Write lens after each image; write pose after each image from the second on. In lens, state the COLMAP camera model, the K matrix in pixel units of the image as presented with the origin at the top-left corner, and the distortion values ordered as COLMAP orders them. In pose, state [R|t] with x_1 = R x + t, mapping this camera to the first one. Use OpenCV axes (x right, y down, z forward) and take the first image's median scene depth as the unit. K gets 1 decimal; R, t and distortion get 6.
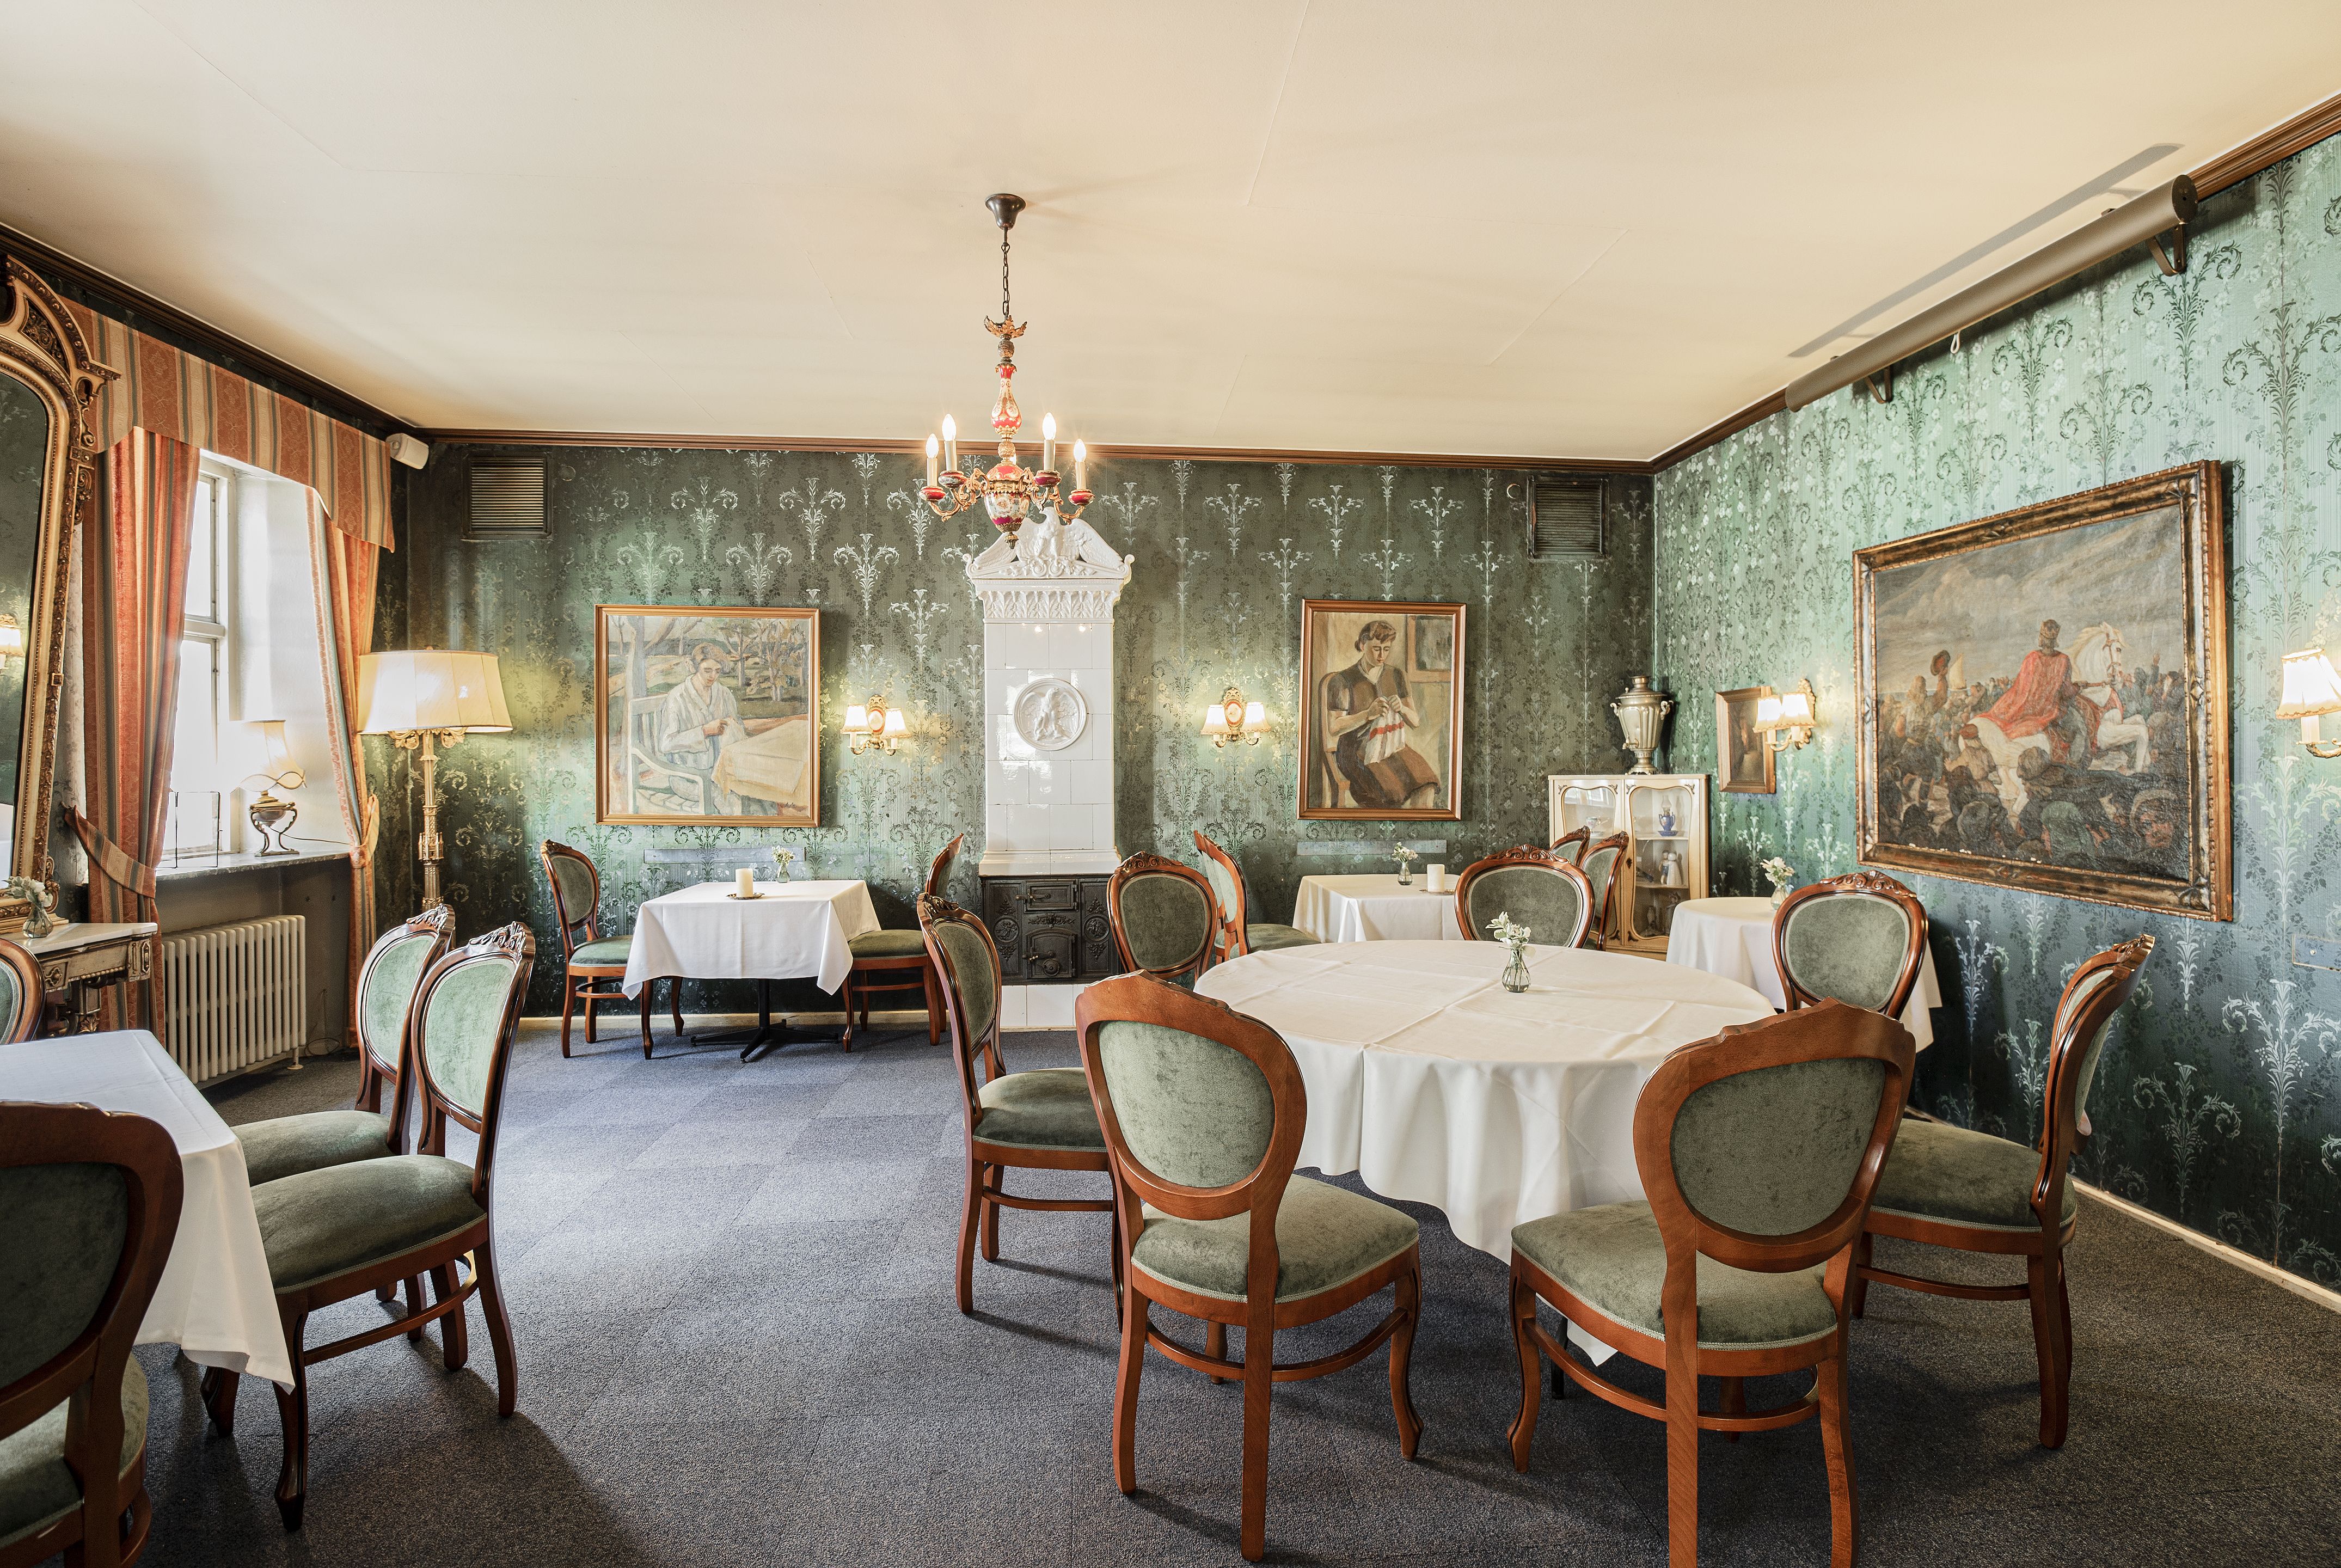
lens RADIAL K [[1123.0, 0, 1159.7], [0, 1123.0, 760.0], [0, 0, 1]] dist [-0.004082, -0.000040]
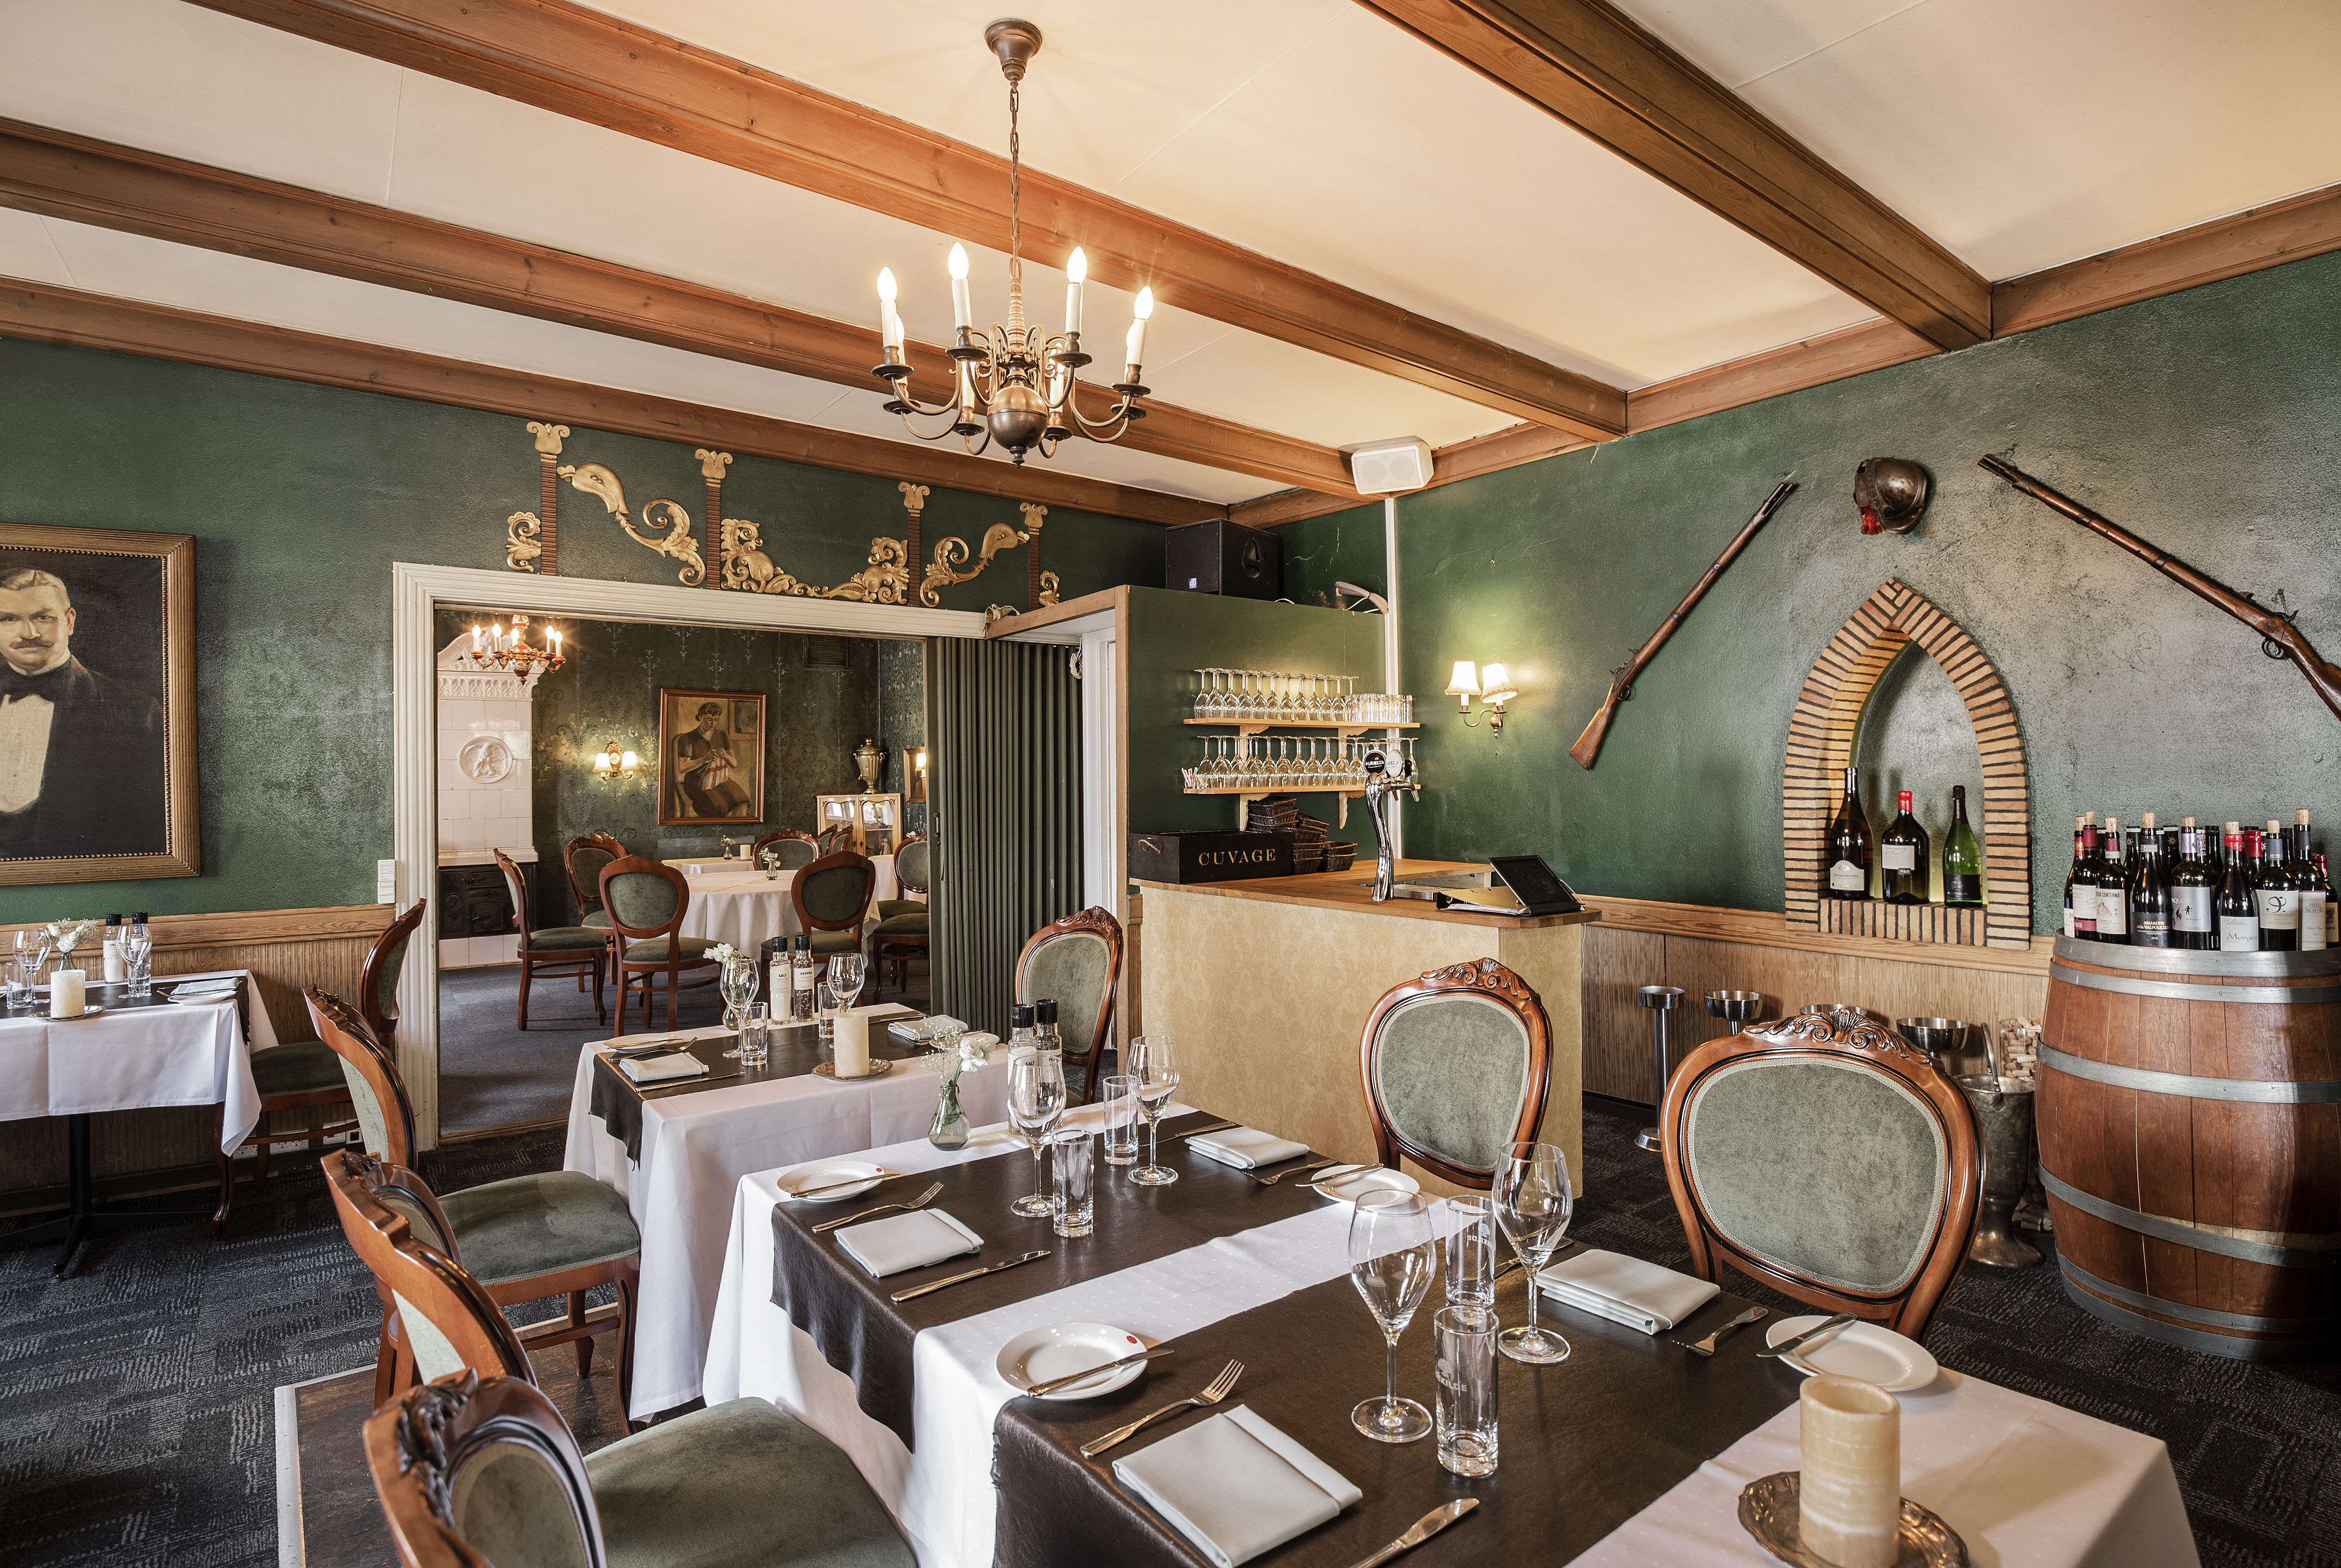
lens RADIAL K [[1123.0, 0, 1156.7], [0, 1123.0, 764.2], [0, 0, 1]] dist [-0.004082, -0.000040]
pose [[0.840805, 0.000724, 0.541337, -0.147015], [0.011159, 0.999763, -0.018670, 0.004011], [-0.541222, 0.021739, 0.840598, -0.738513]]
